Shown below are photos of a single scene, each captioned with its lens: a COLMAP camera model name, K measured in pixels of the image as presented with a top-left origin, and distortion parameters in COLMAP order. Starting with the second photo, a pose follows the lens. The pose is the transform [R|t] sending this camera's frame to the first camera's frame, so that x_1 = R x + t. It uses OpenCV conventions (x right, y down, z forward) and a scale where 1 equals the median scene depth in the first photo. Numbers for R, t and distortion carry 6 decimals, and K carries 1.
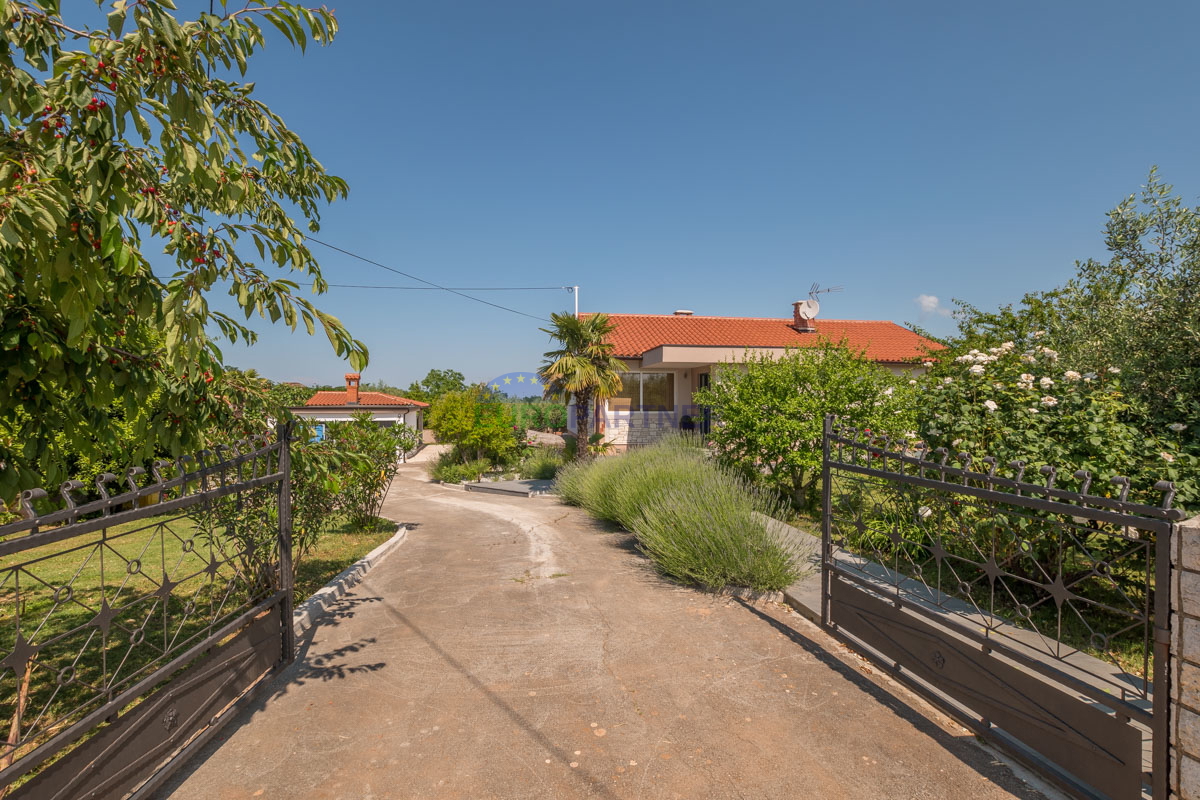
lens RADIAL K [[525.8, 0, 593.7], [0, 525.8, 412.0], [0, 0, 1]] dist [-0.008038, 0.002121]
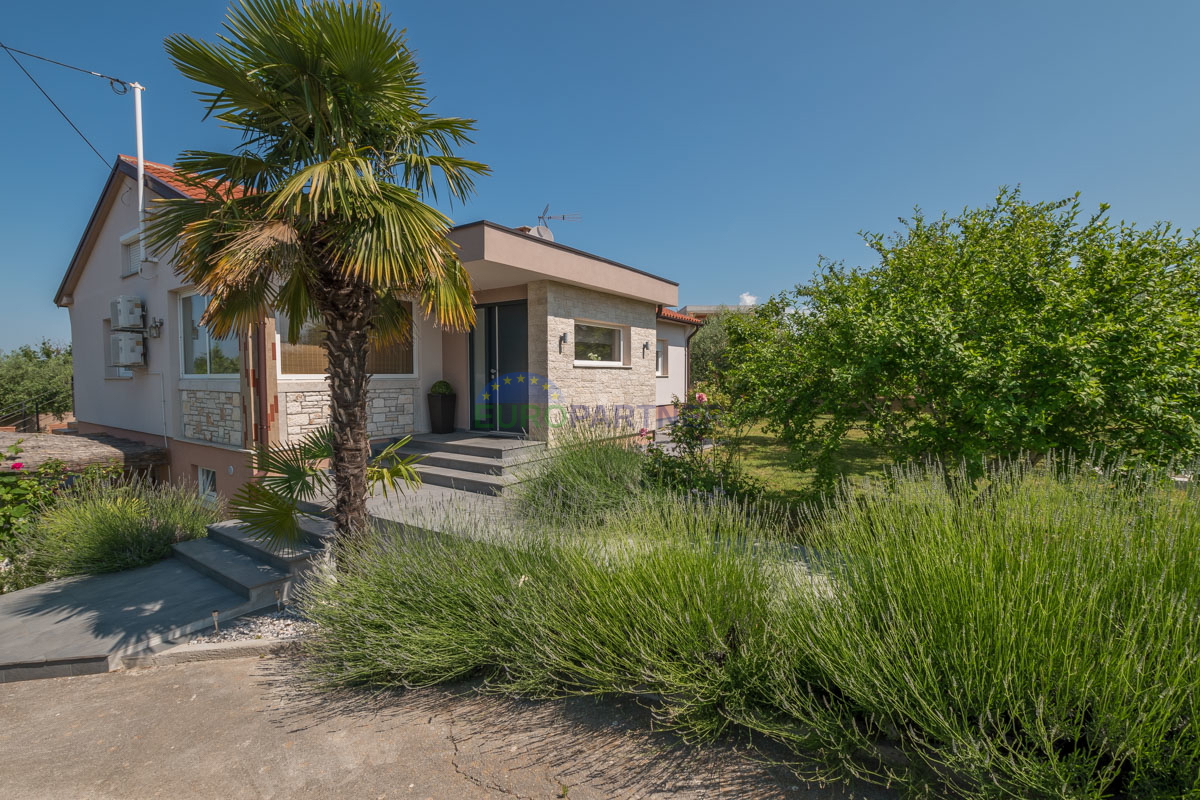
lens RADIAL K [[525.8, 0, 593.7], [0, 525.8, 401.8], [0, 0, 1]] dist [-0.008038, 0.002121]
pose [[0.676036, -0.044602, 0.735518, -0.122697], [0.021806, 0.998940, 0.040534, 0.010018], [-0.736546, -0.011363, 0.676292, 0.513264]]
